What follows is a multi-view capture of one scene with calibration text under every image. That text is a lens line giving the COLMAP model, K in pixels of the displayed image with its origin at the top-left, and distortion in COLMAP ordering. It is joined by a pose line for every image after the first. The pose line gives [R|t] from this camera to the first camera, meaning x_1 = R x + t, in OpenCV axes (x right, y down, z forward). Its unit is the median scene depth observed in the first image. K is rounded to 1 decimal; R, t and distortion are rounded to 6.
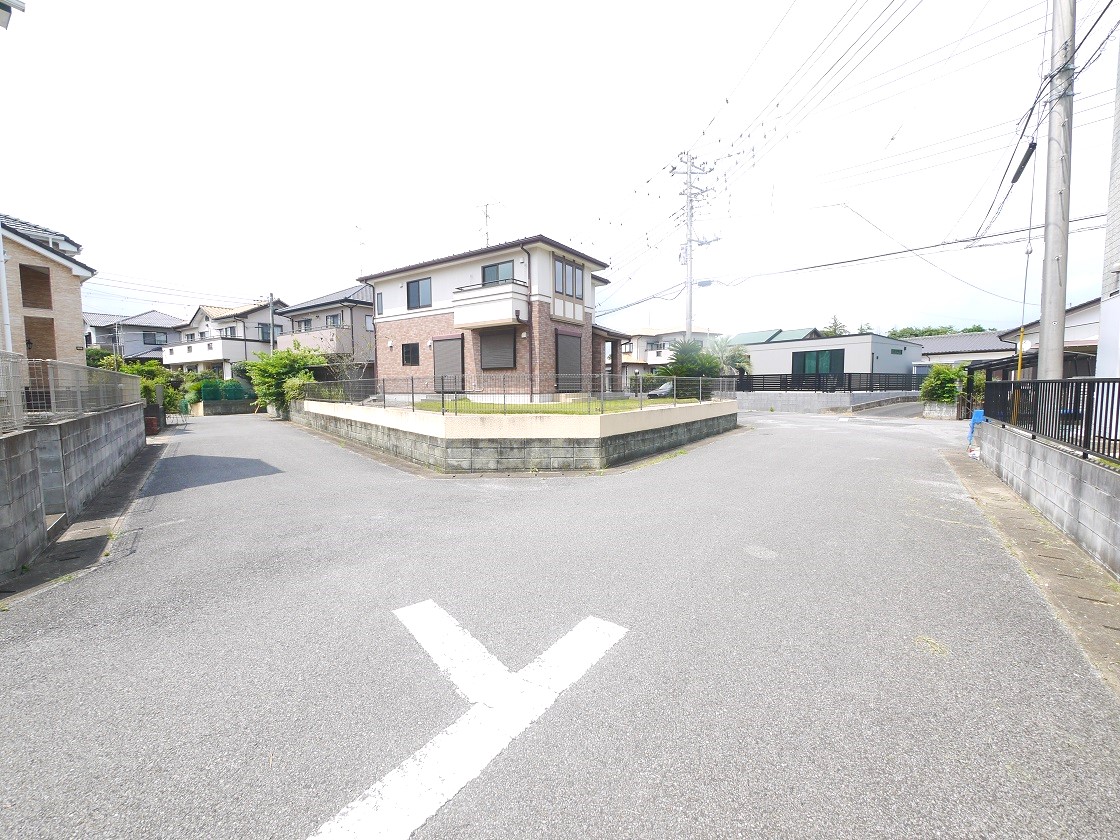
lens RADIAL K [[461.4, 0, 556.3], [0, 461.4, 418.7], [0, 0, 1]] dist [-0.006687, 0.000428]
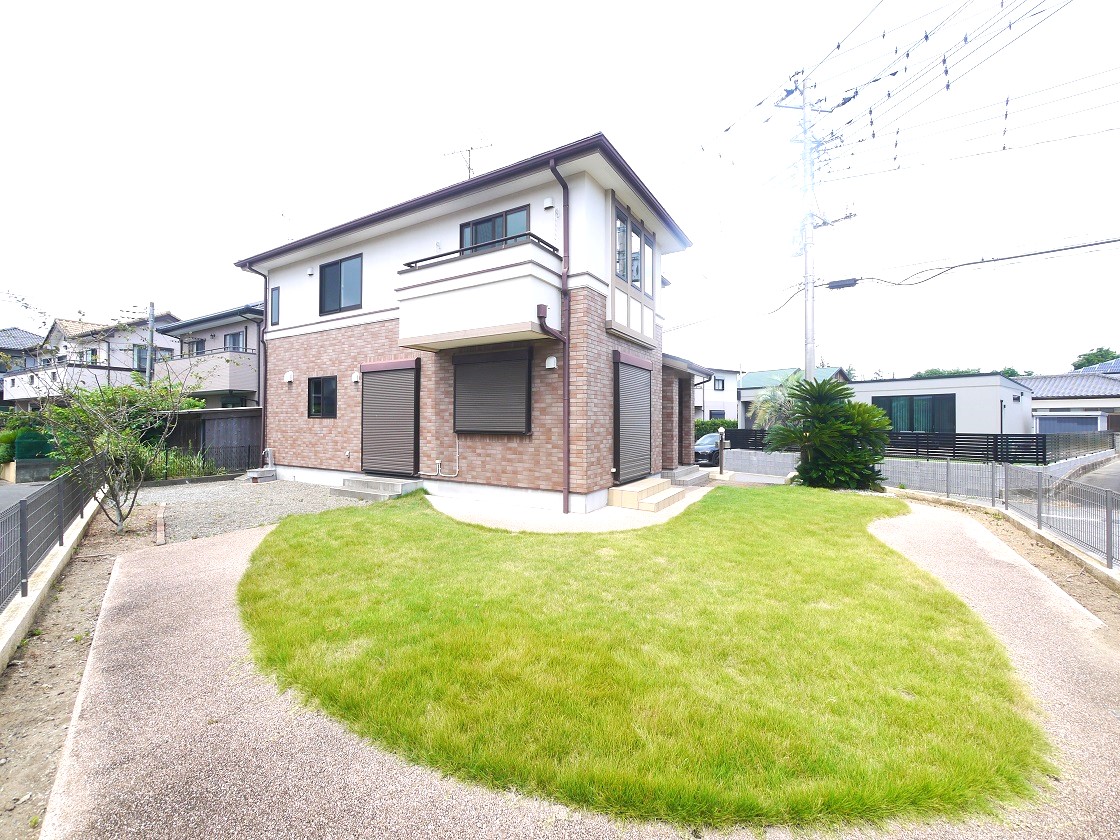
lens RADIAL K [[461.4, 0, 556.3], [0, 461.4, 418.7], [0, 0, 1]] dist [-0.006687, 0.000428]
pose [[0.998247, 0.011079, 0.058133, -0.082234], [-0.006570, 0.996995, -0.077181, -0.082570], [-0.058814, 0.076664, 0.995321, 0.498076]]
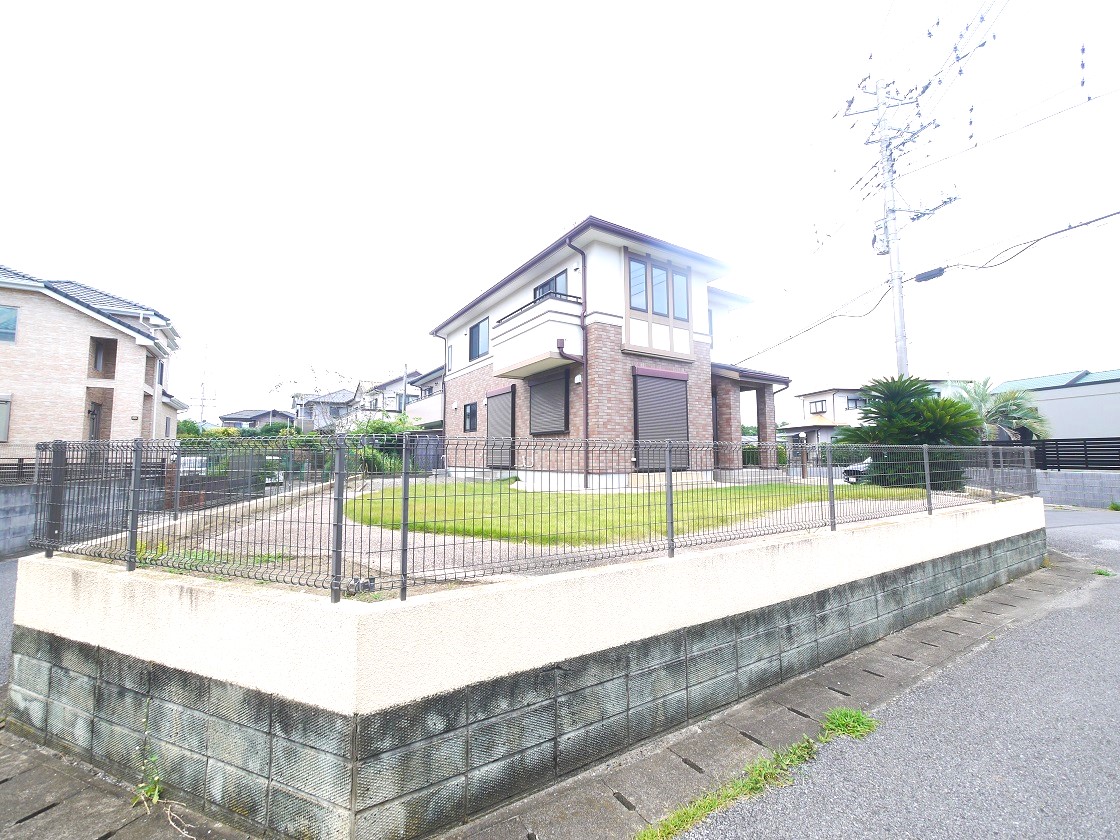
lens RADIAL K [[461.4, 0, 556.3], [0, 461.4, 418.7], [0, 0, 1]] dist [-0.006687, 0.000428]
pose [[0.921673, -0.027325, -0.387005, 0.130081], [-0.030304, 0.989399, -0.142029, -0.034633], [0.386783, 0.142632, 0.911074, 0.385138]]
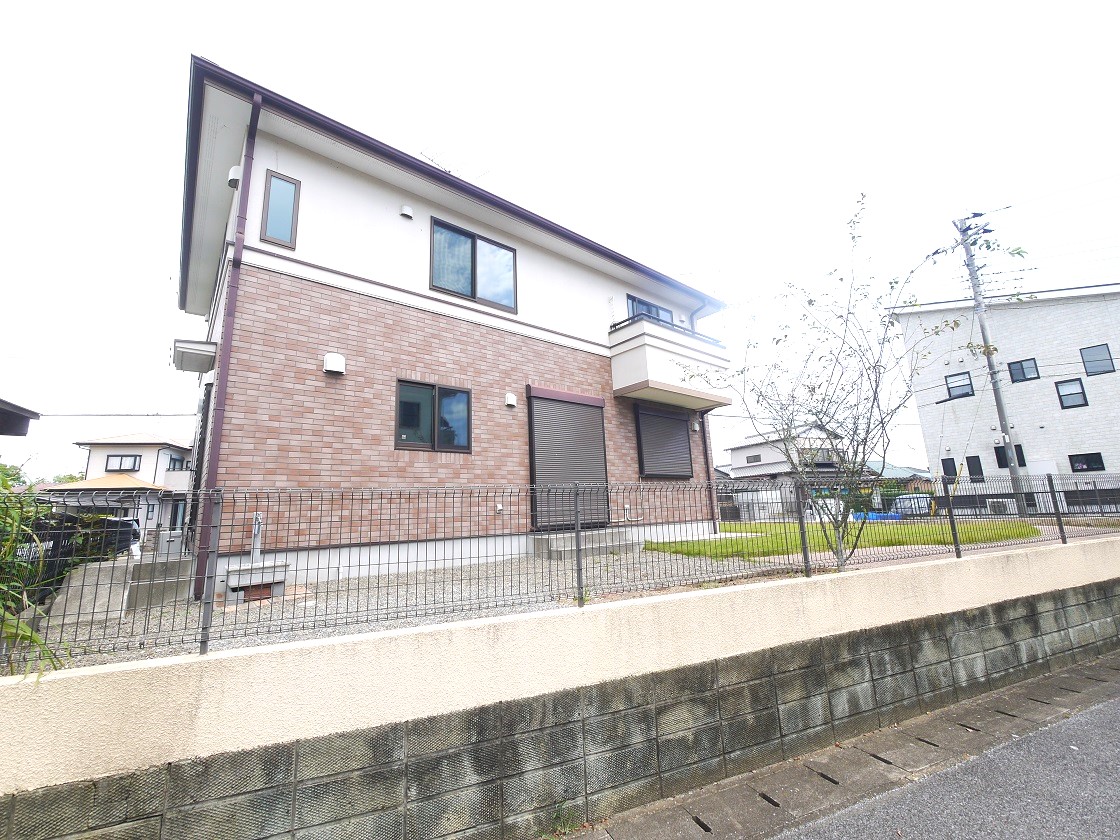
lens RADIAL K [[461.4, 0, 556.3], [0, 461.4, 418.7], [0, 0, 1]] dist [-0.006687, 0.000428]
pose [[0.277297, 0.186591, 0.942491, -0.658016], [0.105590, 0.969100, -0.222925, -0.063371], [-0.954964, 0.161335, 0.249026, 0.925654]]
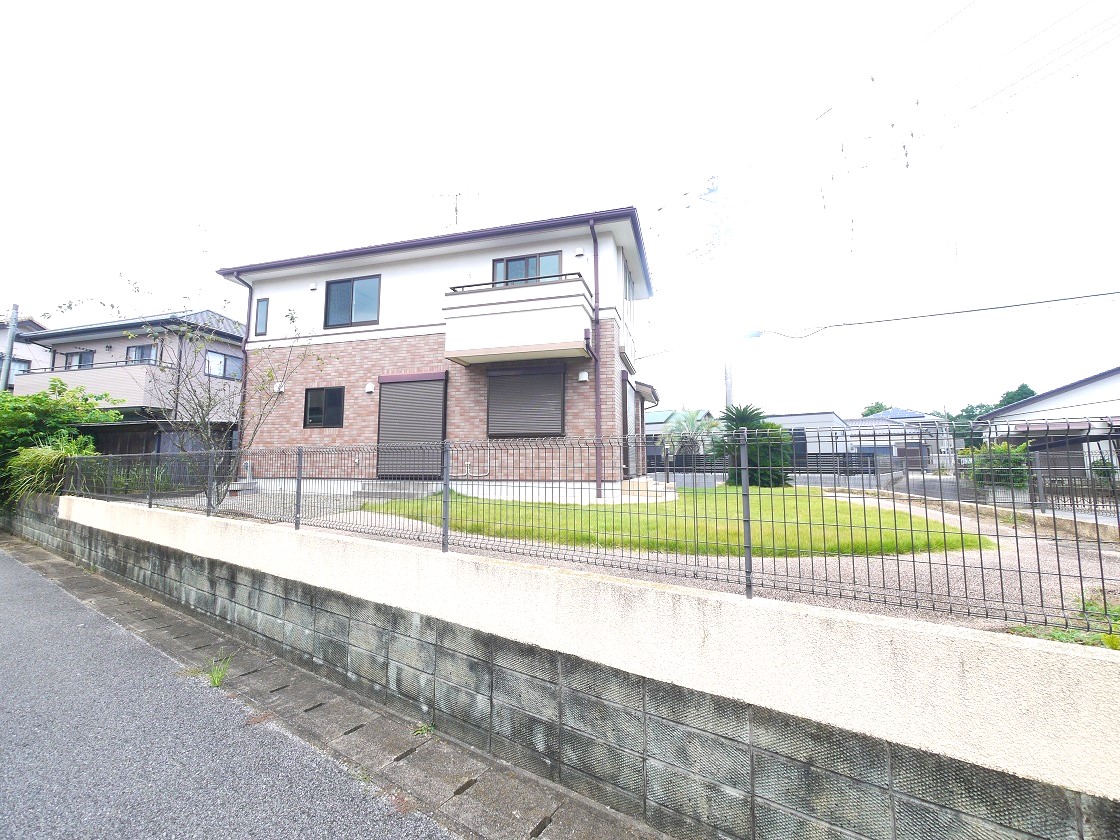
lens RADIAL K [[461.4, 0, 556.3], [0, 461.4, 418.7], [0, 0, 1]] dist [-0.006687, 0.000428]
pose [[0.947295, 0.038025, 0.318097, -0.252062], [0.016584, 0.985779, -0.167226, -0.033665], [-0.319932, 0.163687, 0.933193, 0.447302]]
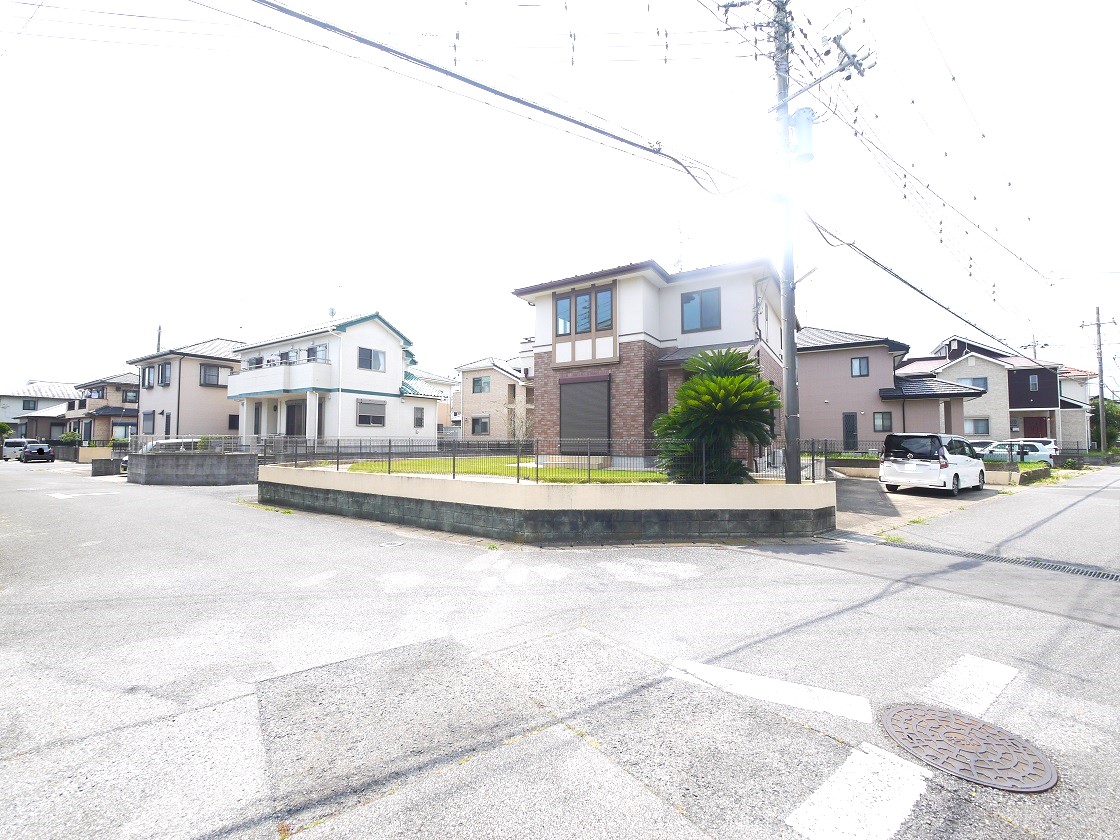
lens RADIAL K [[461.4, 0, 556.3], [0, 461.4, 418.7], [0, 0, 1]] dist [-0.006687, 0.000428]
pose [[0.034233, -0.038693, -0.998665, 0.778266], [-0.073552, 0.996443, -0.041129, -0.080566], [0.996704, 0.074862, 0.031265, 0.904800]]
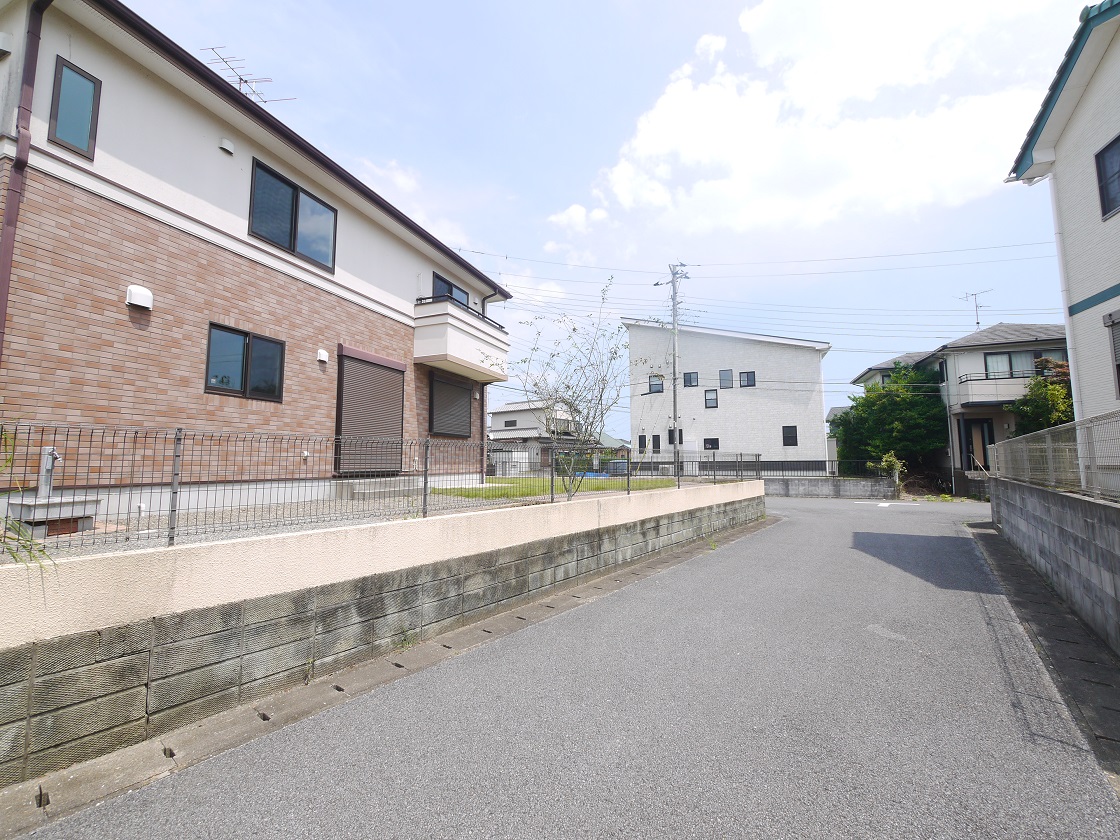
lens RADIAL K [[461.4, 0, 556.3], [0, 461.4, 418.7], [0, 0, 1]] dist [-0.006687, 0.000428]
pose [[-0.231262, 0.101499, 0.967583, -0.754288], [0.074980, 0.993444, -0.086291, -0.061300], [-0.969998, 0.052593, -0.237356, 0.954507]]
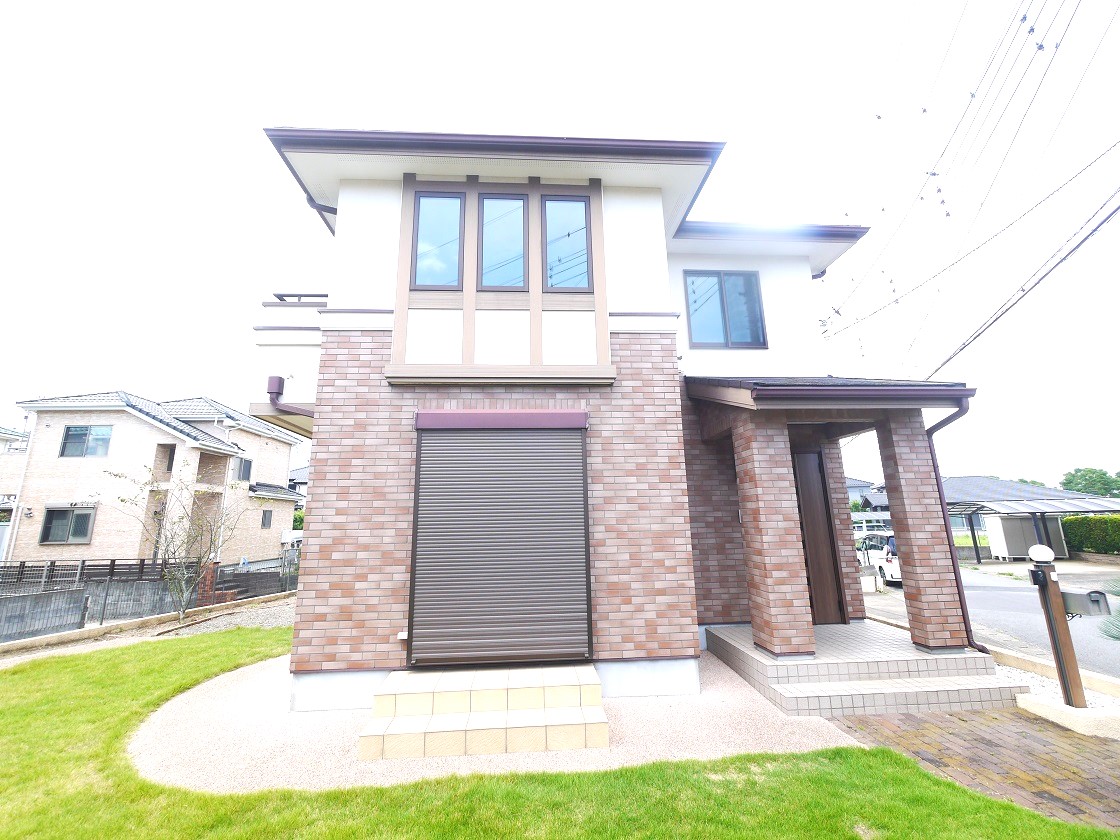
lens RADIAL K [[461.4, 0, 556.3], [0, 461.4, 418.7], [0, 0, 1]] dist [-0.006687, 0.000428]
pose [[0.619295, -0.174957, -0.765418, 0.239241], [-0.042411, 0.965980, -0.255116, -0.116893], [0.784012, 0.190454, 0.590806, 0.841767]]
